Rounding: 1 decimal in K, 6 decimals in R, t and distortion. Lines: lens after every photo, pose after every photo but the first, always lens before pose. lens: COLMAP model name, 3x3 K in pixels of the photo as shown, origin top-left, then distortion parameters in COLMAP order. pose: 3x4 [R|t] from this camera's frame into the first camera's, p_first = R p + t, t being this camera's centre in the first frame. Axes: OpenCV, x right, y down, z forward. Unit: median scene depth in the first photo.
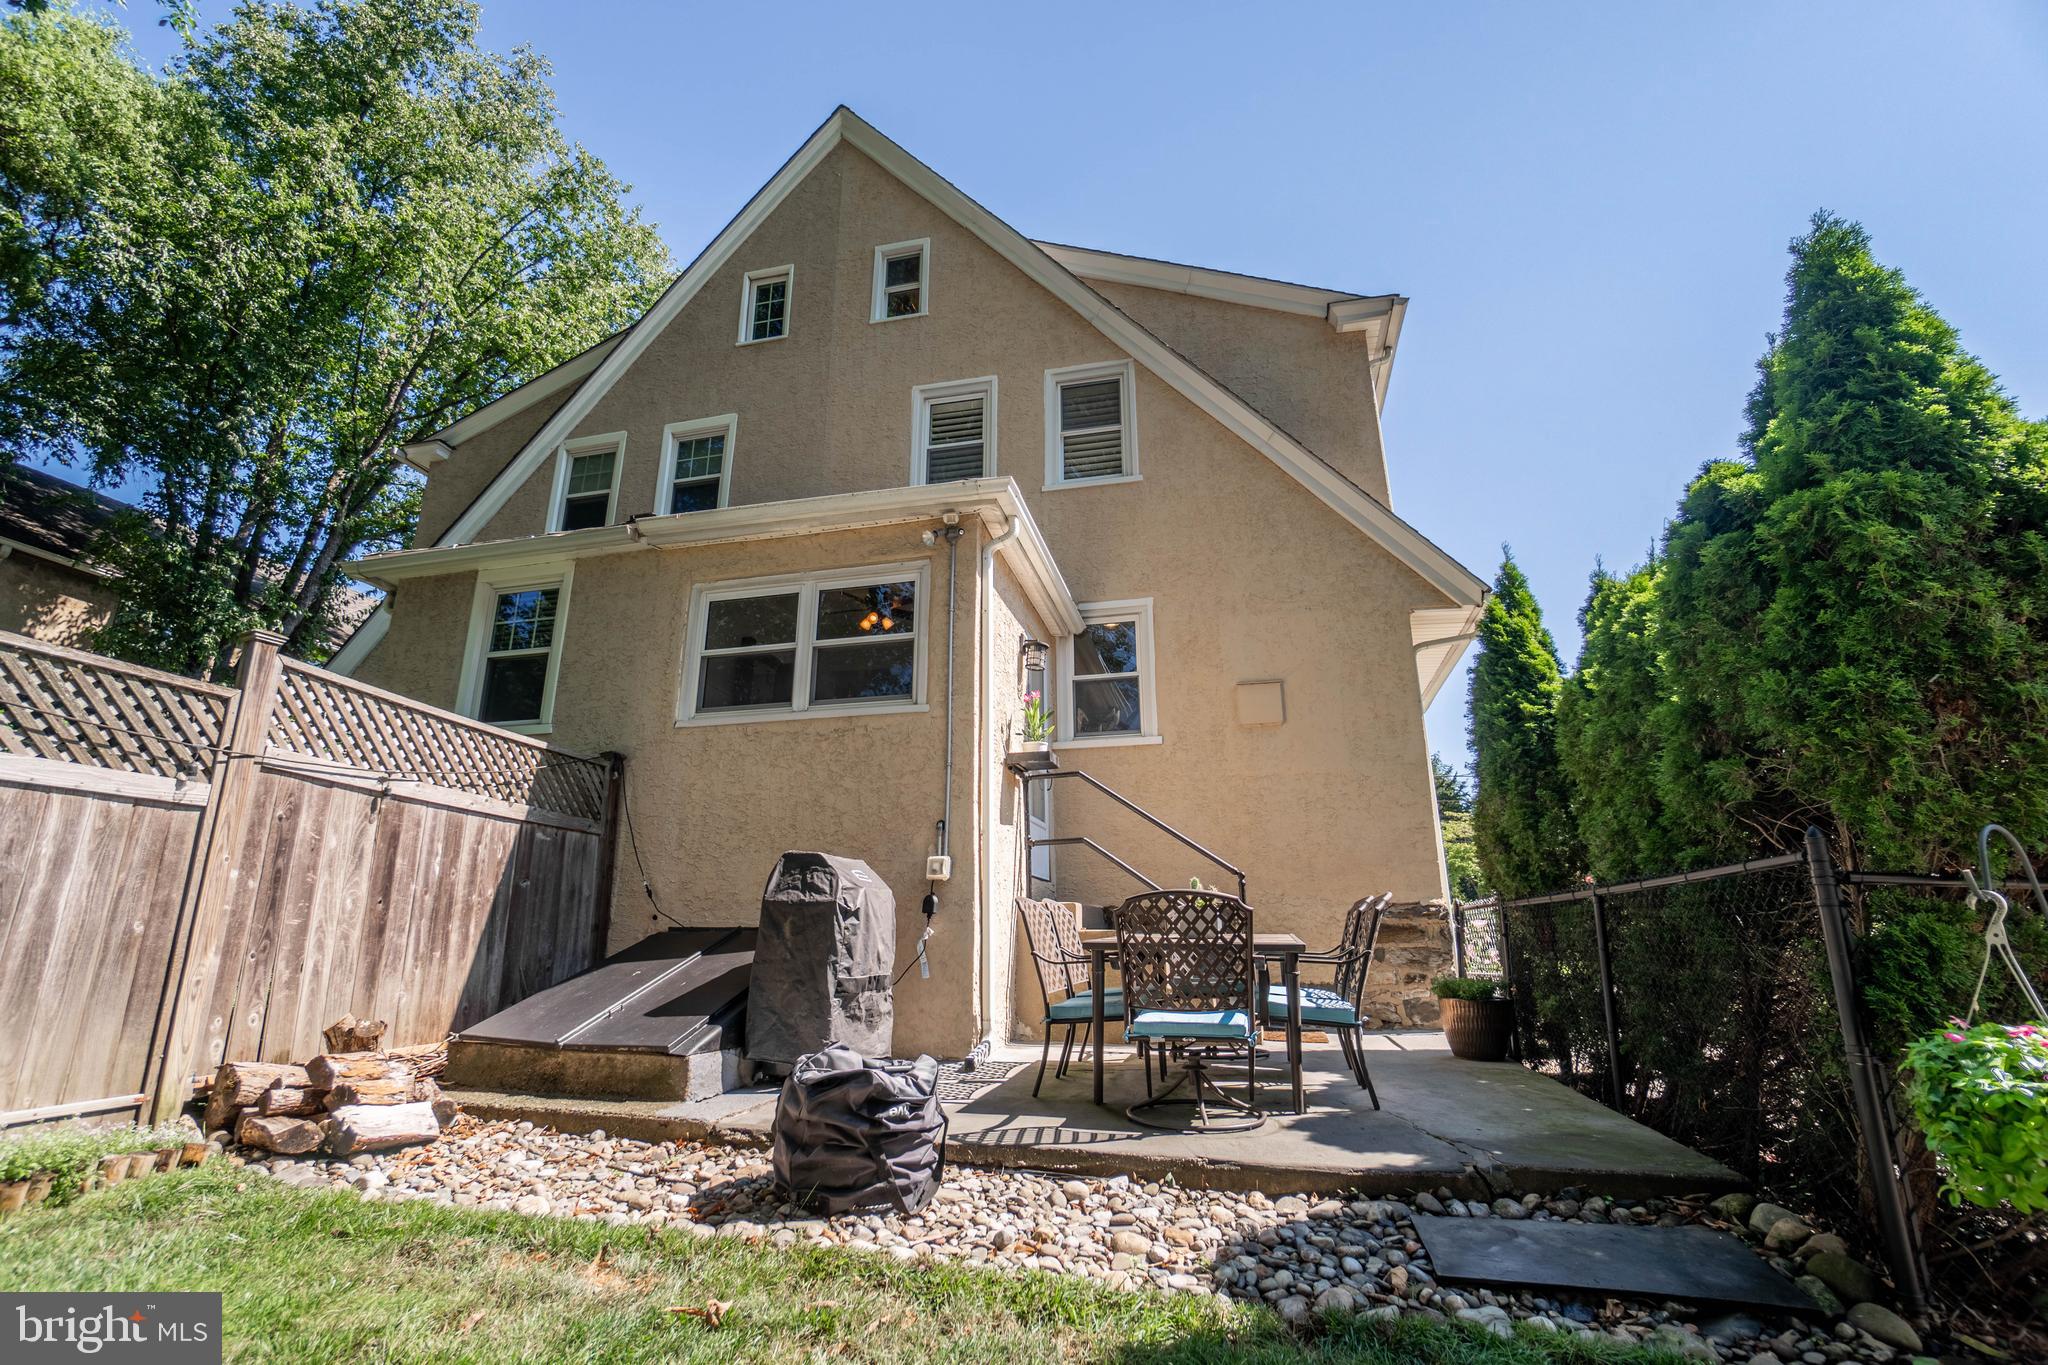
lens RADIAL K [[897.0, 0, 1014.3], [0, 897.0, 692.6], [0, 0, 1]] dist [-0.054875, 0.000059]
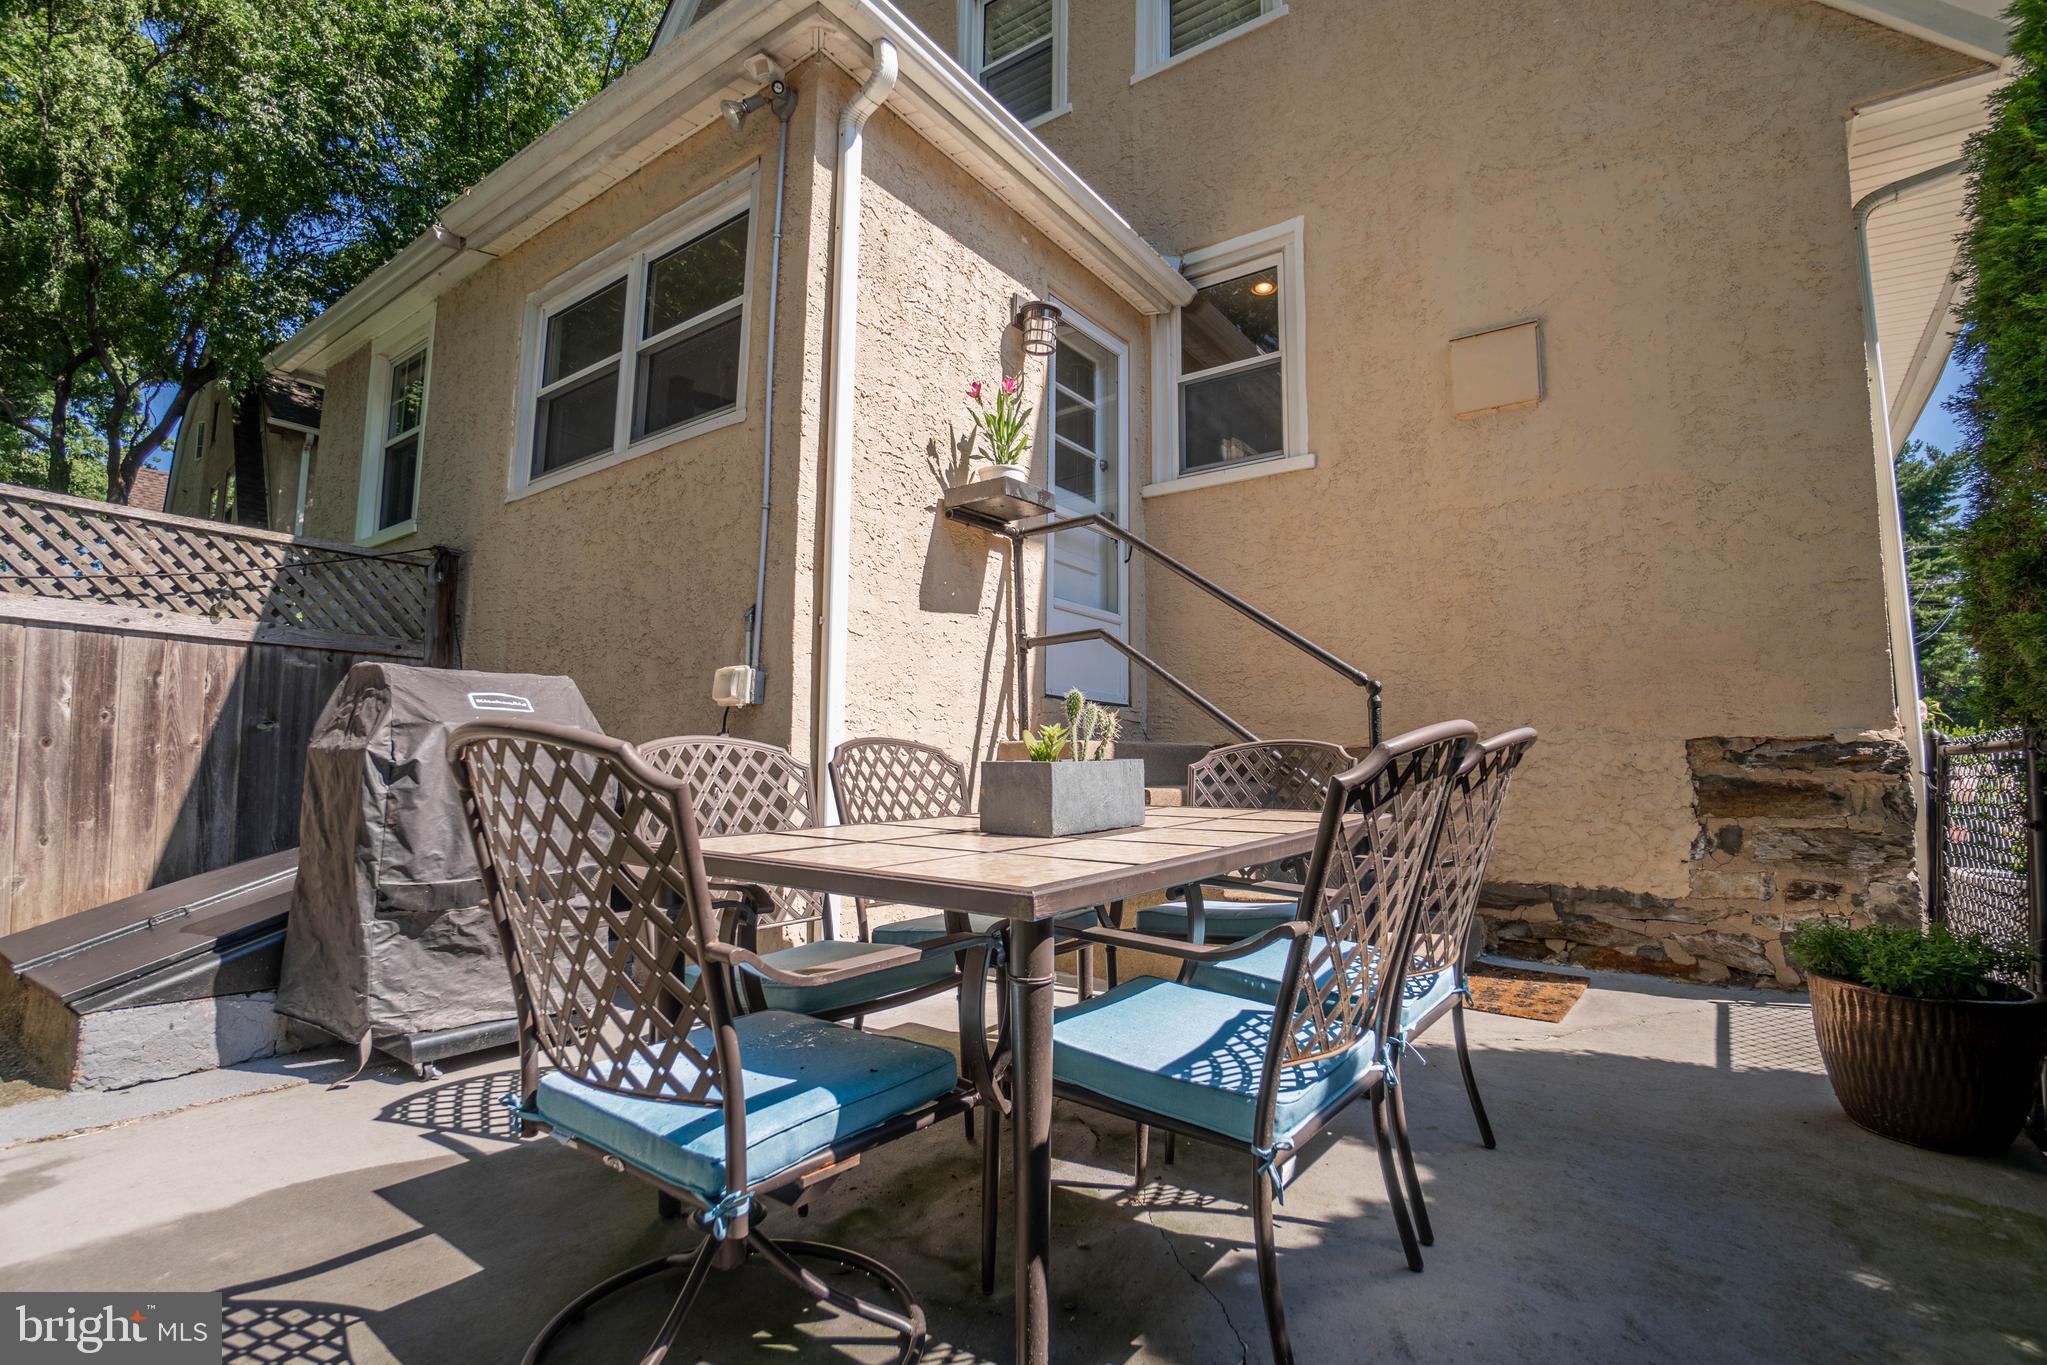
lens RADIAL K [[953.6, 0, 1023.5], [0, 953.6, 682.5], [0, 0, 1]] dist [-0.060819, 0.022434]
pose [[0.926206, -0.029427, -0.375868, 0.247365], [0.095834, 0.982580, 0.159223, 0.089844], [0.364635, -0.183494, 0.912892, 0.402342]]
